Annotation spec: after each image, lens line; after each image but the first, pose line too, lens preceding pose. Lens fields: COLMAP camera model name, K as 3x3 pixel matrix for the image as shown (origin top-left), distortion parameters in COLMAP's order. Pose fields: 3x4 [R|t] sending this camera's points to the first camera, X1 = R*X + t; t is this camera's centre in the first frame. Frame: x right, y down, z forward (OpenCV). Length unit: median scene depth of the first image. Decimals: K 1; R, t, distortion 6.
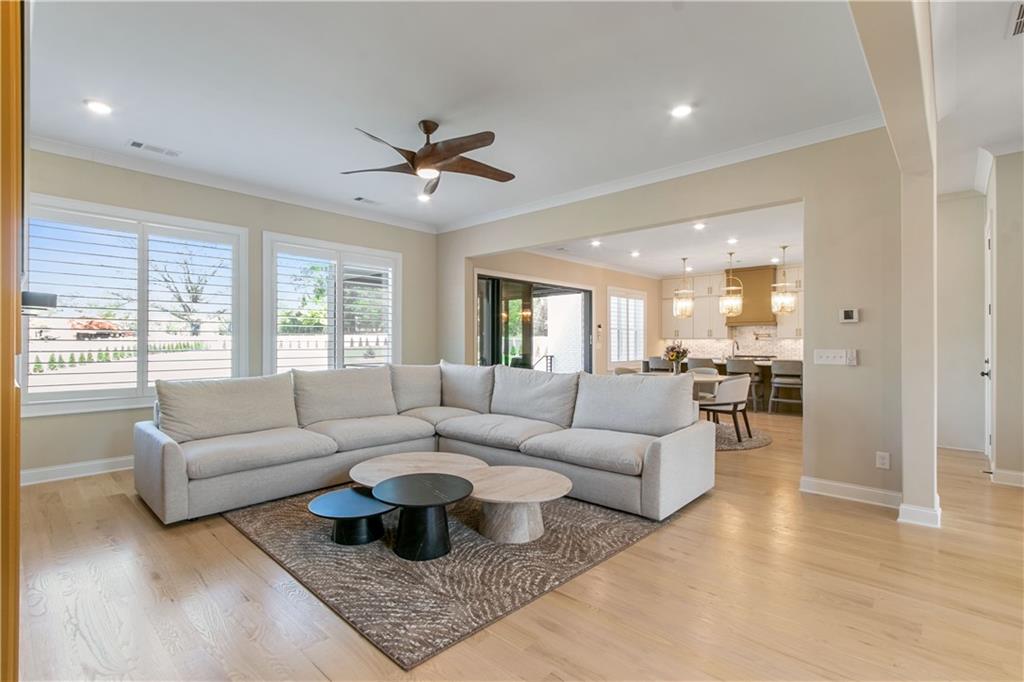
lens RADIAL K [[474.4, 0, 487.1], [0, 474.4, 343.0], [0, 0, 1]] dist [0.006257, -0.002454]
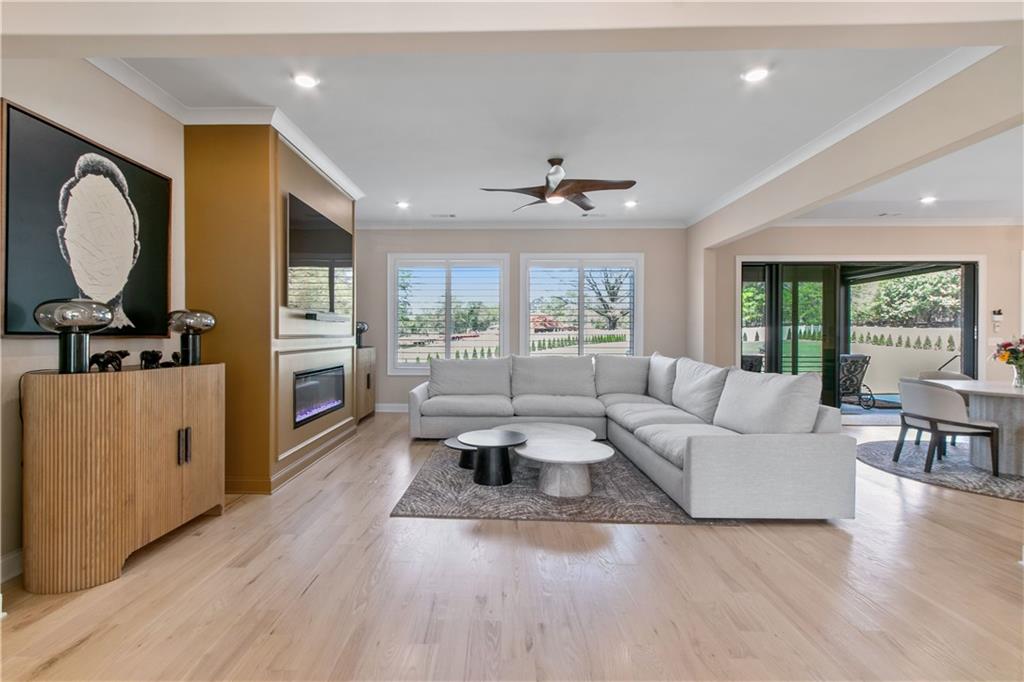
lens RADIAL K [[474.4, 0, 489.3], [0, 474.4, 335.2], [0, 0, 1]] dist [0.006257, -0.002454]
pose [[0.676089, 0.002887, -0.736814, 0.383525], [-0.004413, 0.999990, -0.000131, -0.000158], [0.736807, 0.003340, 0.676095, 0.013646]]
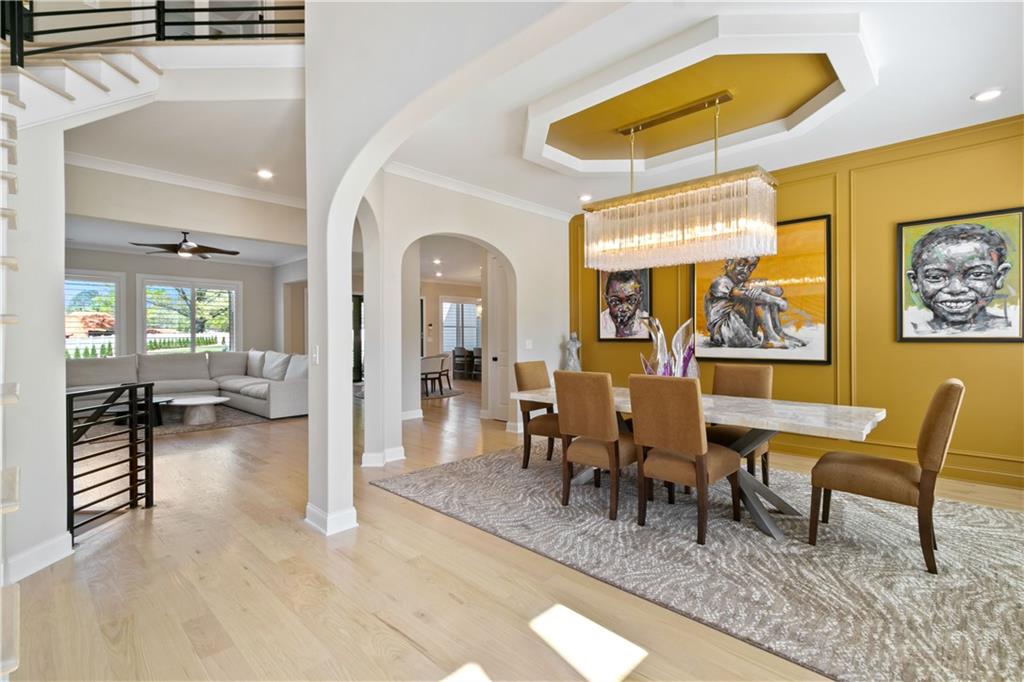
lens RADIAL K [[474.4, 0, 495.9], [0, 474.4, 338.9], [0, 0, 1]] dist [0.006257, -0.002454]
pose [[0.999875, -0.006044, -0.014587, 0.689856], [0.006096, 0.999975, 0.003501, 0.001545], [0.014566, -0.003590, 0.999887, -0.566647]]
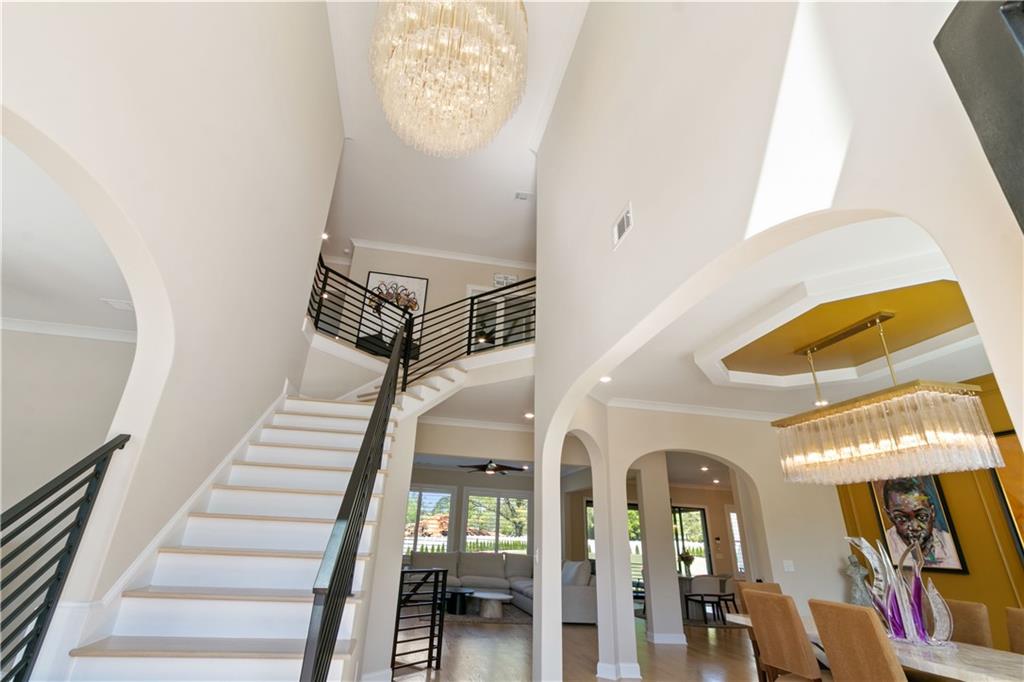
lens RADIAL K [[474.4, 0, 485.8], [0, 474.4, 338.4], [0, 0, 1]] dist [0.006257, -0.002454]
pose [[0.802136, -0.196717, -0.563809, 0.863731], [-0.050464, 0.918470, -0.392257, 0.003382], [0.595005, 0.343095, 0.726811, -0.703645]]
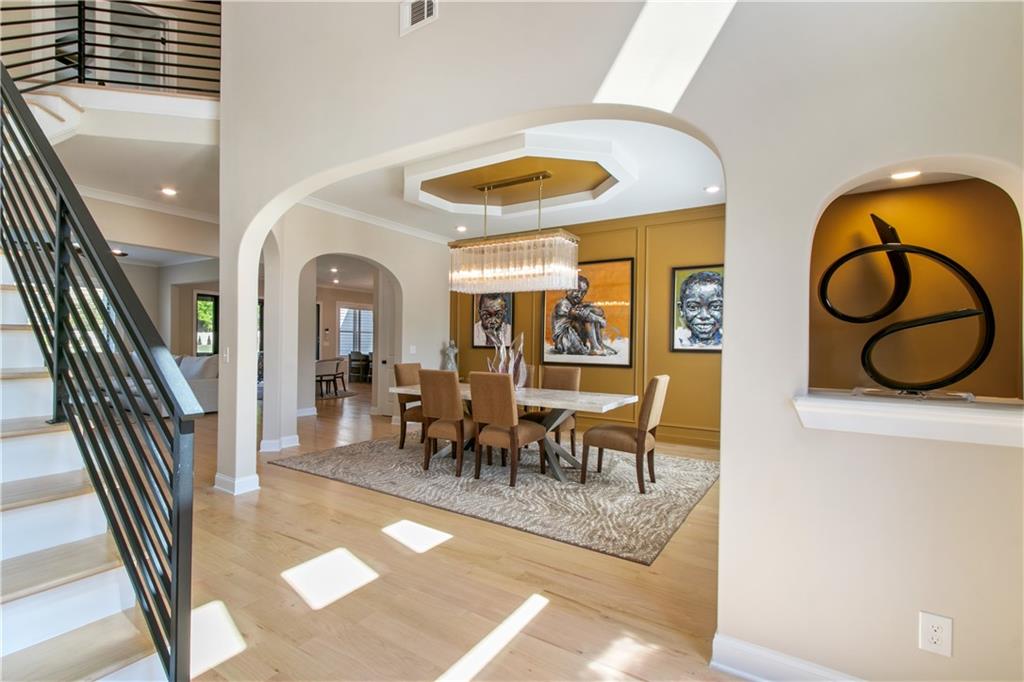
lens RADIAL K [[474.4, 0, 494.8], [0, 474.4, 348.1], [0, 0, 1]] dist [0.006257, -0.002454]
pose [[0.982912, 0.011050, 0.183747, 0.725099], [-0.012993, 0.999872, 0.009371, -0.000229], [-0.183619, -0.011599, 0.982929, -0.740711]]
